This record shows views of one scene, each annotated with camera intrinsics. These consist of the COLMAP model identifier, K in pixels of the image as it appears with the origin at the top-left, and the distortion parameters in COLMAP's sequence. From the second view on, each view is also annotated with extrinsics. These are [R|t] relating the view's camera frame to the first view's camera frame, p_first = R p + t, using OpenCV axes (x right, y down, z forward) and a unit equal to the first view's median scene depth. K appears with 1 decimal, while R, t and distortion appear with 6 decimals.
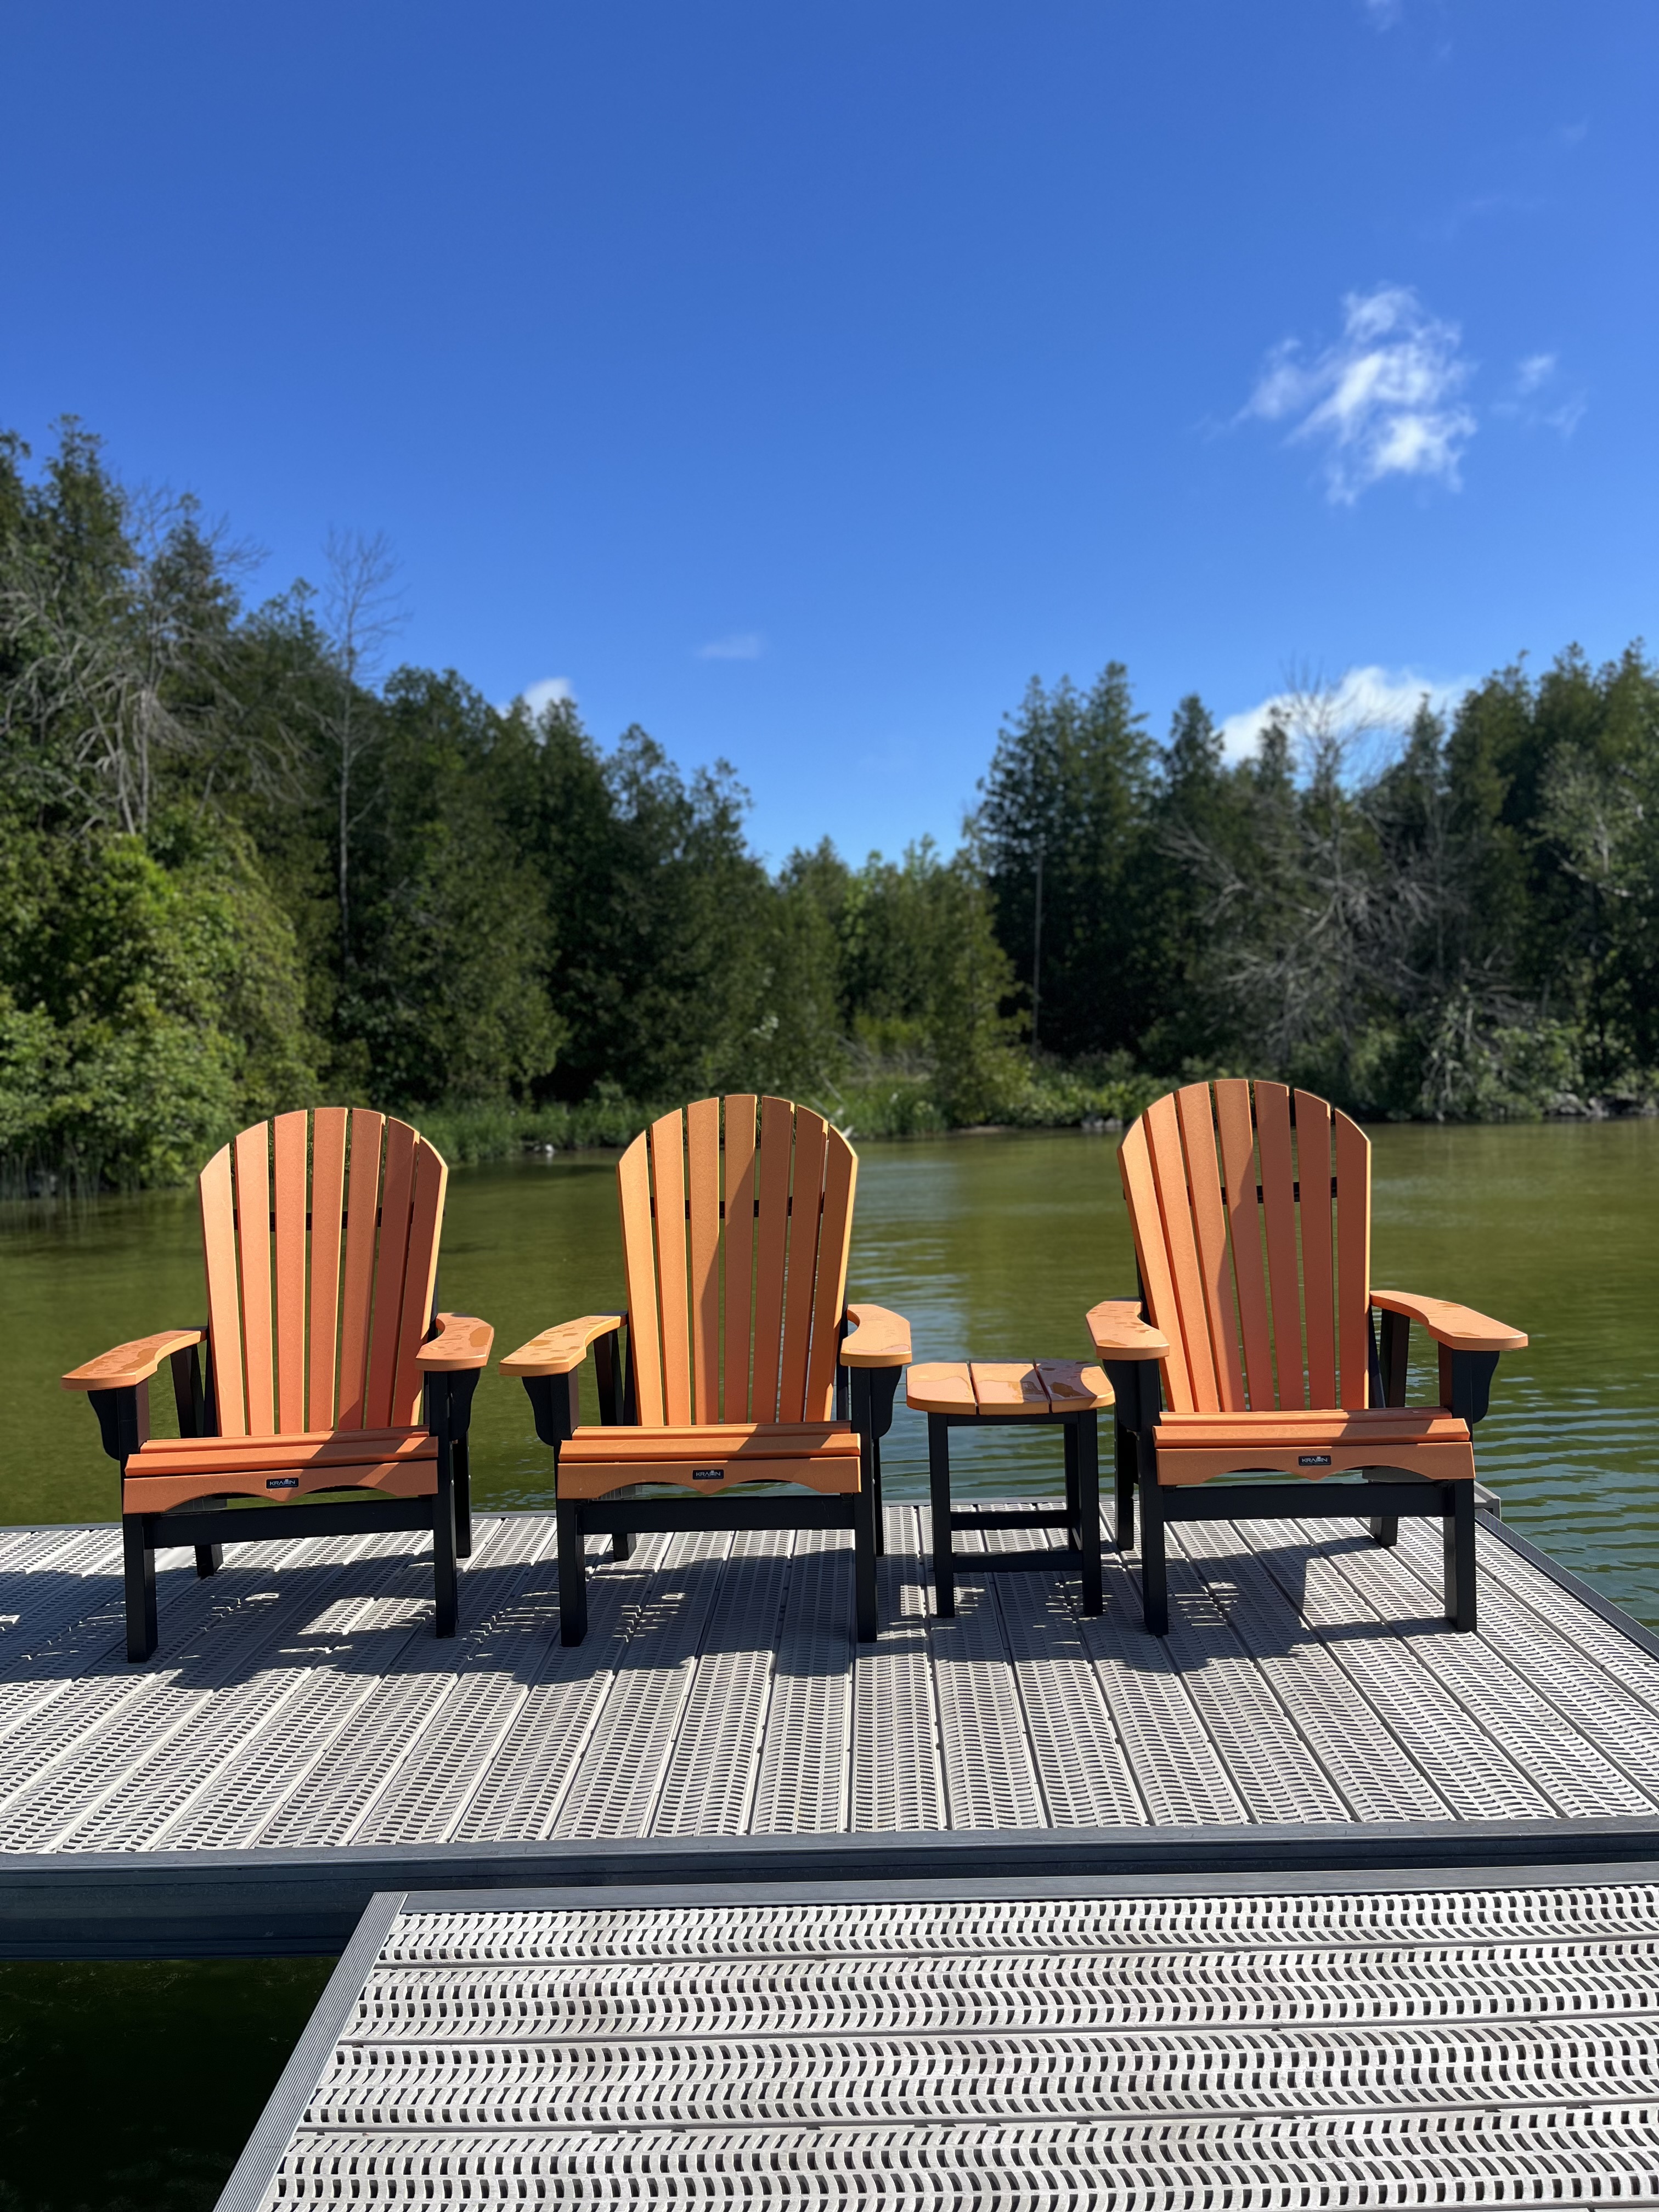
lens RADIAL K [[1678.6, 0, 829.4], [0, 1678.6, 1104.1], [0, 0, 1]] dist [0.004692, 0.000230]
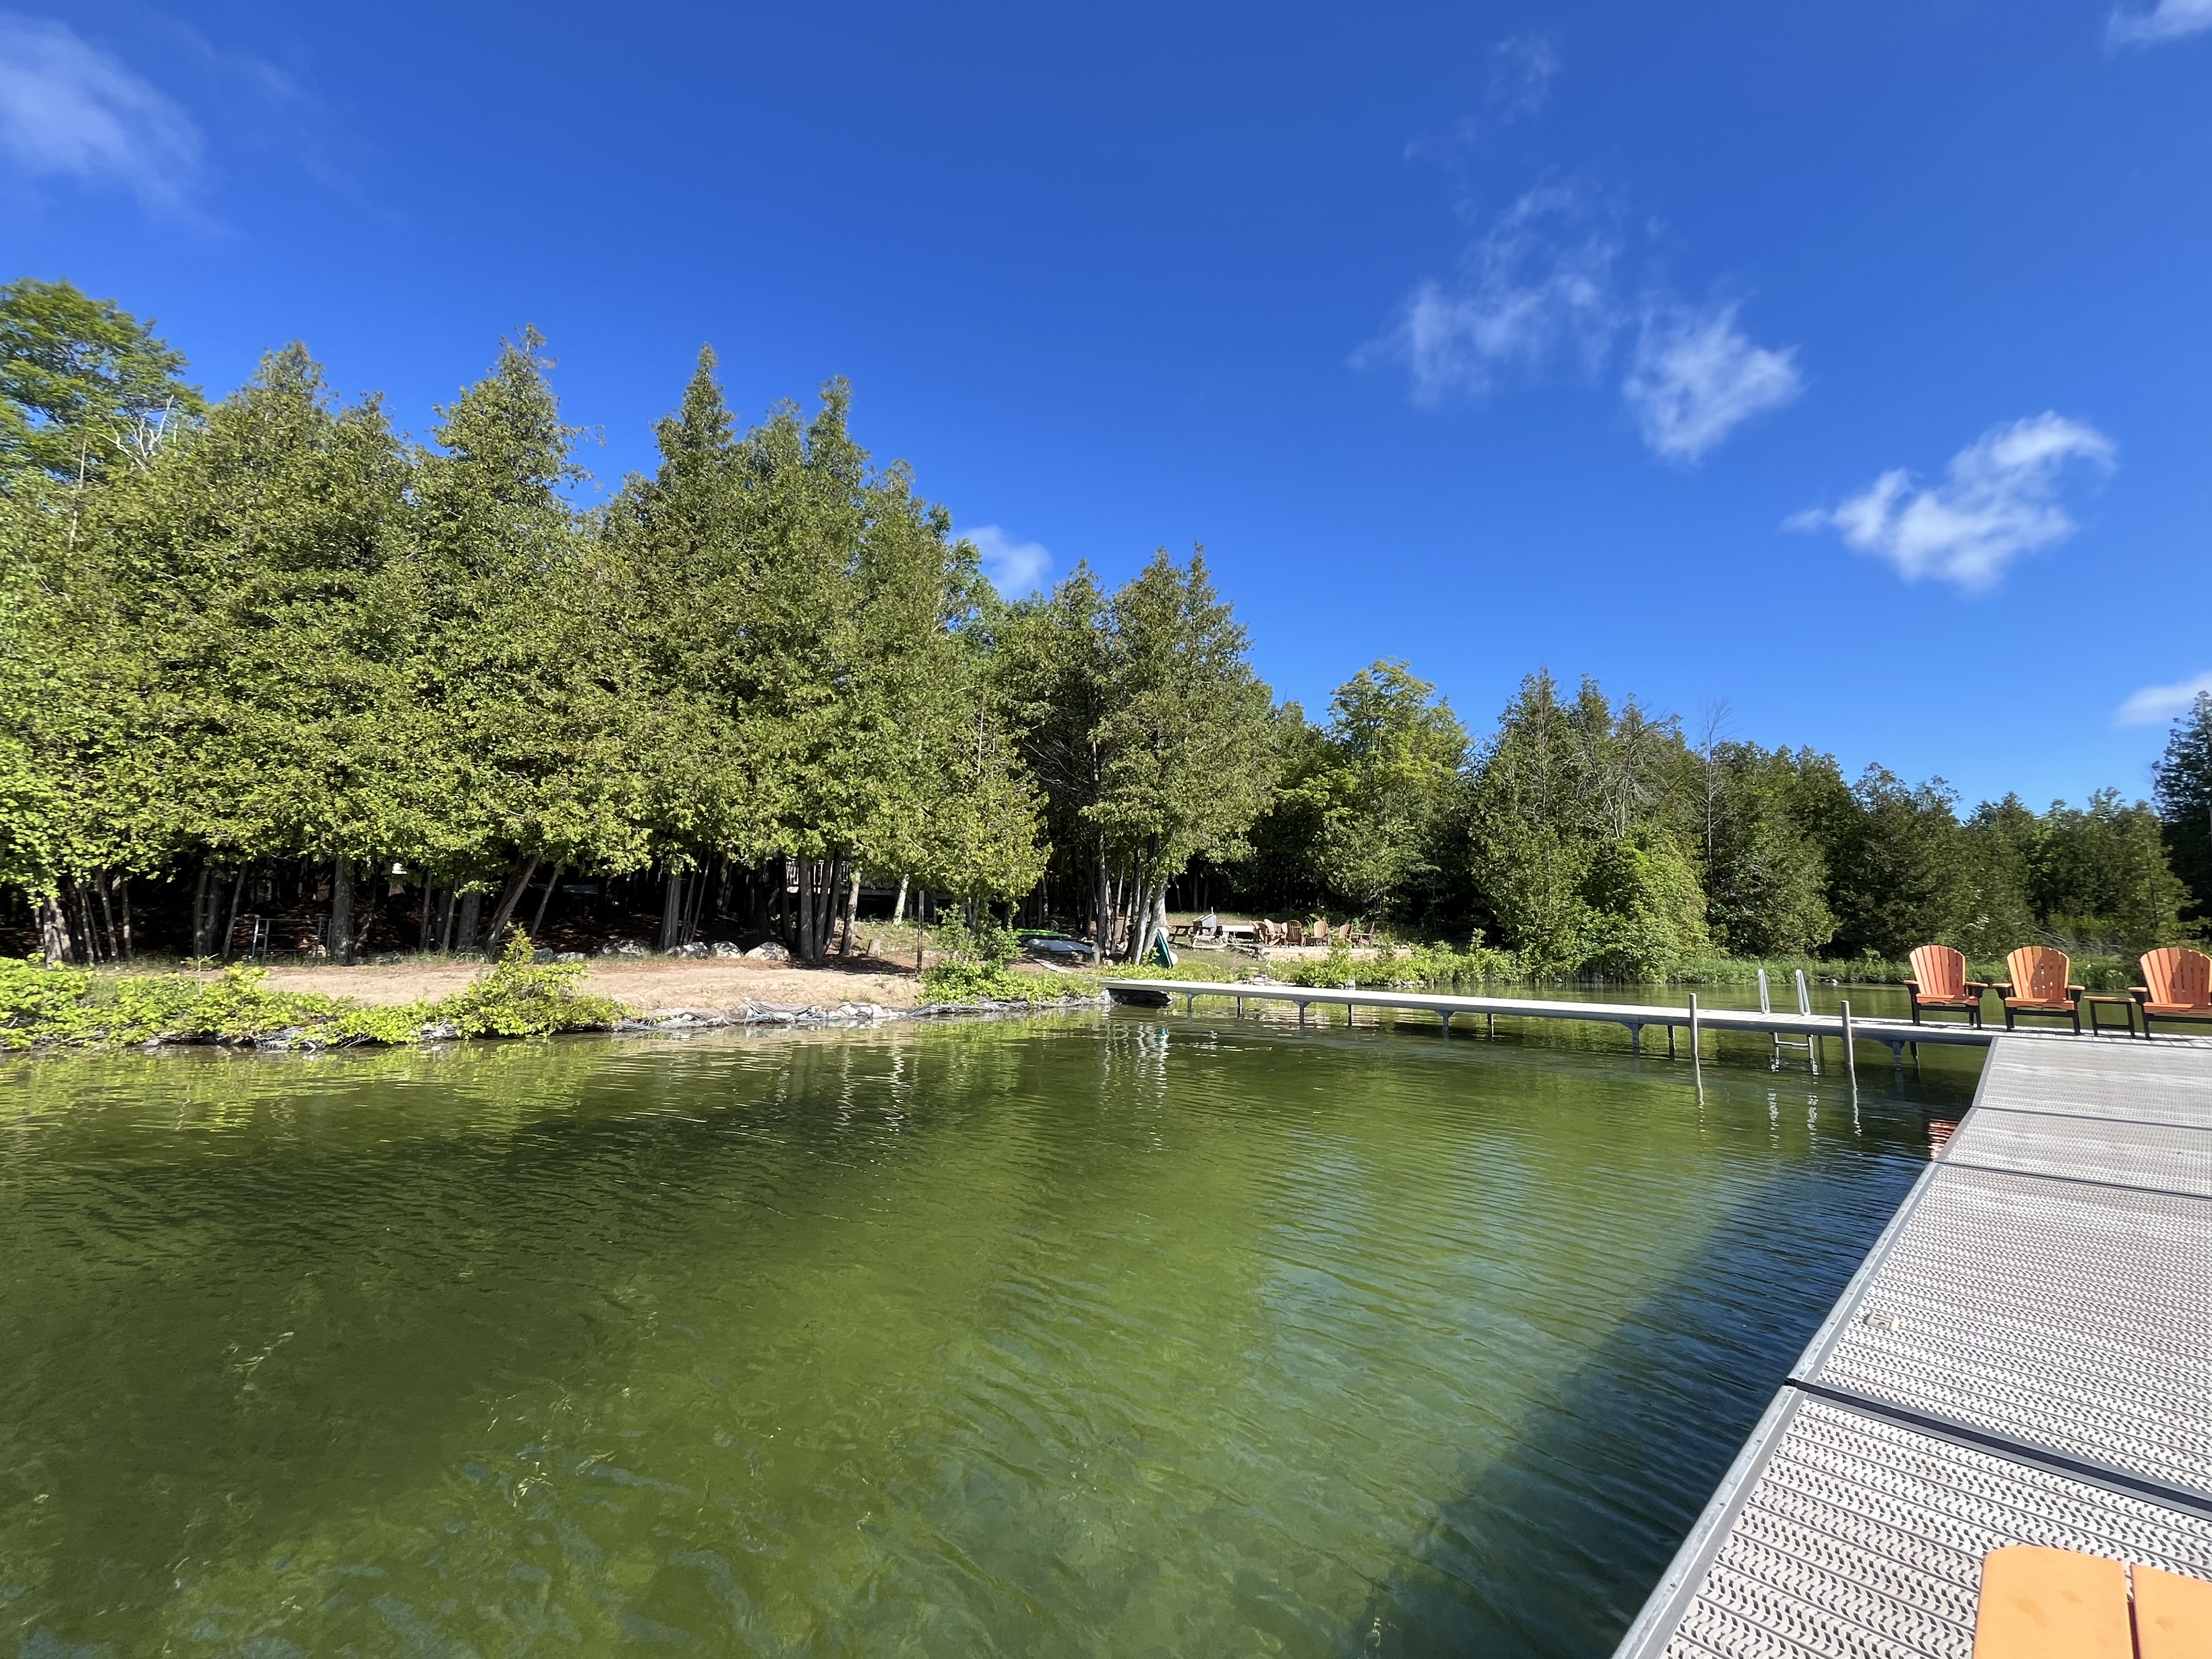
lens RADIAL K [[887.1, 0, 1107.3], [0, 887.1, 823.0], [0, 0, 1]] dist [-0.004015, -0.000641]
pose [[0.697722, -0.052147, -0.714468, -0.008664], [-0.050192, 0.991337, -0.121370, 0.009734], [0.714608, 0.120543, 0.689061, -0.326500]]
